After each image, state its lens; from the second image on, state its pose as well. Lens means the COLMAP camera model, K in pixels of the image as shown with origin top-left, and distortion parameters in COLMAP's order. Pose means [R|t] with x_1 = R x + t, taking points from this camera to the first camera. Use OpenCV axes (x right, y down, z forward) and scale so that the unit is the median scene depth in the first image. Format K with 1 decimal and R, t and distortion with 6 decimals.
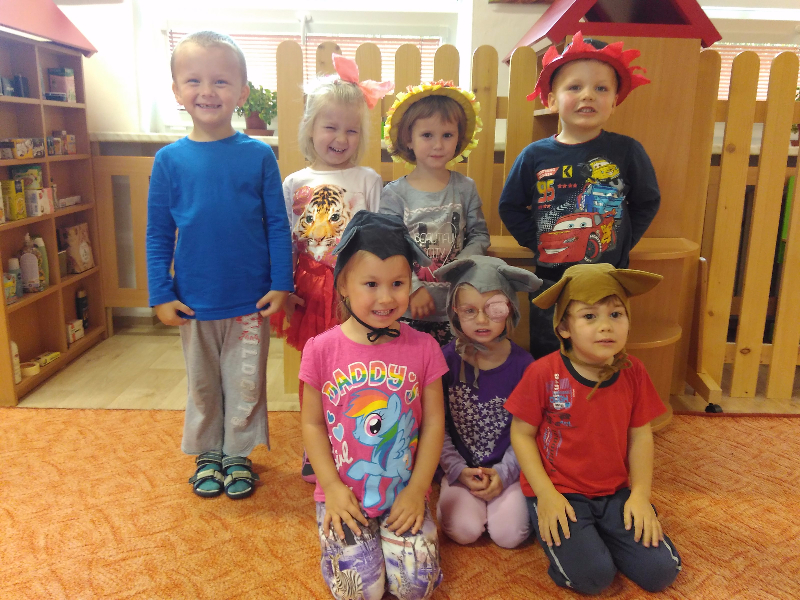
lens RADIAL K [[701.8, 0, 405.8], [0, 701.8, 289.9], [0, 0, 1]] dist [0.049983, -0.084414]
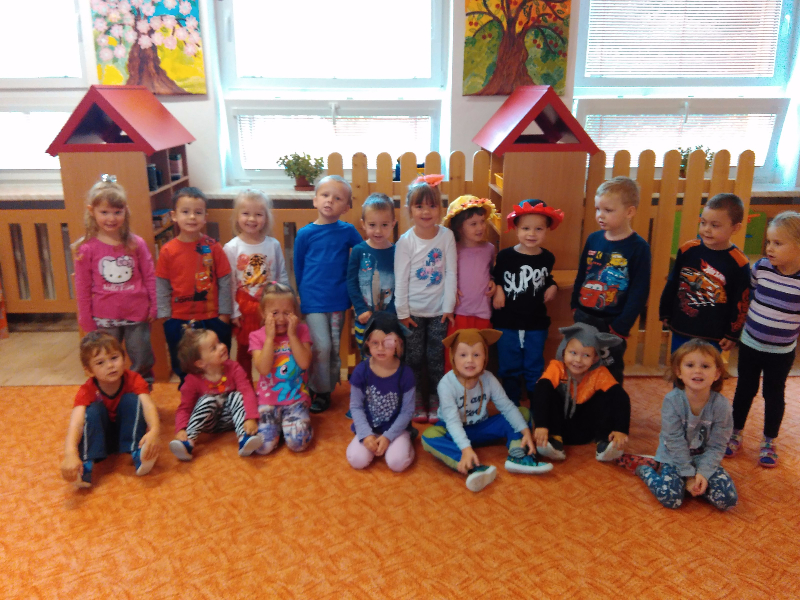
lens RADIAL K [[692.8, 0, 400.0], [0, 692.8, 291.5], [0, 0, 1]] dist [0.084637, -0.151504]
pose [[0.999762, -0.021199, -0.005176, -0.015465], [0.021464, 0.998085, 0.058007, -0.117970], [0.003936, -0.058104, 0.998303, -0.565693]]
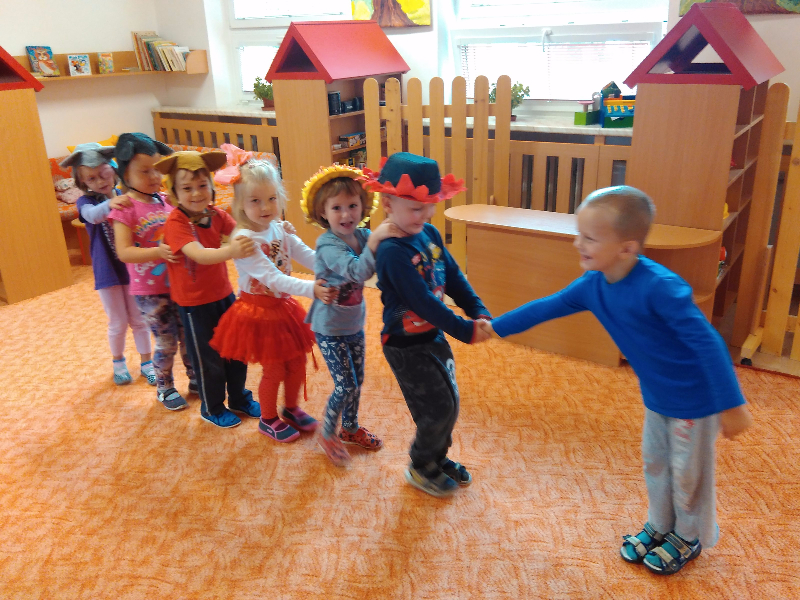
lens RADIAL K [[692.8, 0, 395.8], [0, 692.8, 292.7], [0, 0, 1]] dist [0.084637, -0.151504]
pose [[0.806424, 0.161963, -0.568725, 0.625696], [-0.074129, 0.981862, 0.174506, -0.136565], [0.586672, -0.098567, 0.803803, -0.414912]]
